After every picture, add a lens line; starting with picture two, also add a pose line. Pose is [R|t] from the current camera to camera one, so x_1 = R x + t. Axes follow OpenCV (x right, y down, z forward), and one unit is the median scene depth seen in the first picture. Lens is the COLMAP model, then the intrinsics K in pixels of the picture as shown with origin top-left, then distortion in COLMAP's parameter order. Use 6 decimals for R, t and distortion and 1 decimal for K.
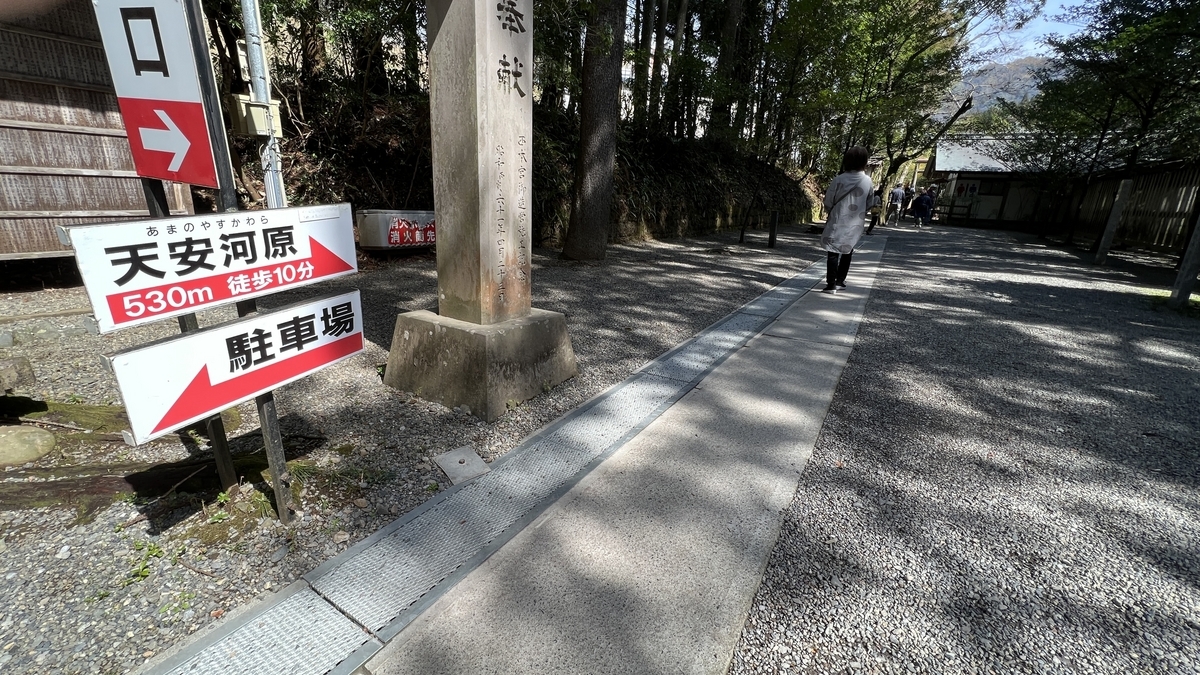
lens RADIAL K [[489.6, 0, 594.5], [0, 489.6, 339.6], [0, 0, 1]] dist [-0.004693, -0.000144]
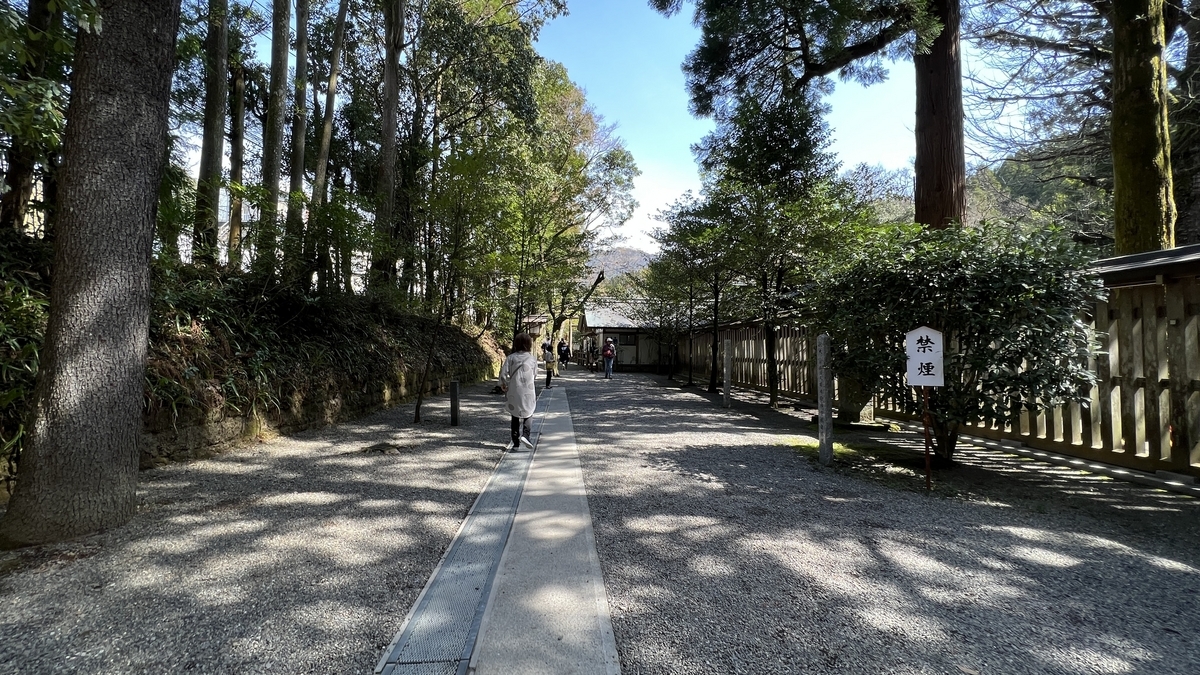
lens RADIAL K [[489.6, 0, 601.1], [0, 489.6, 340.8], [0, 0, 1]] dist [-0.004693, -0.000144]
pose [[0.809140, -0.017192, 0.587364, 0.063549], [0.186596, 0.955354, -0.229088, -0.071050], [-0.557202, 0.294964, 0.776223, 0.146812]]
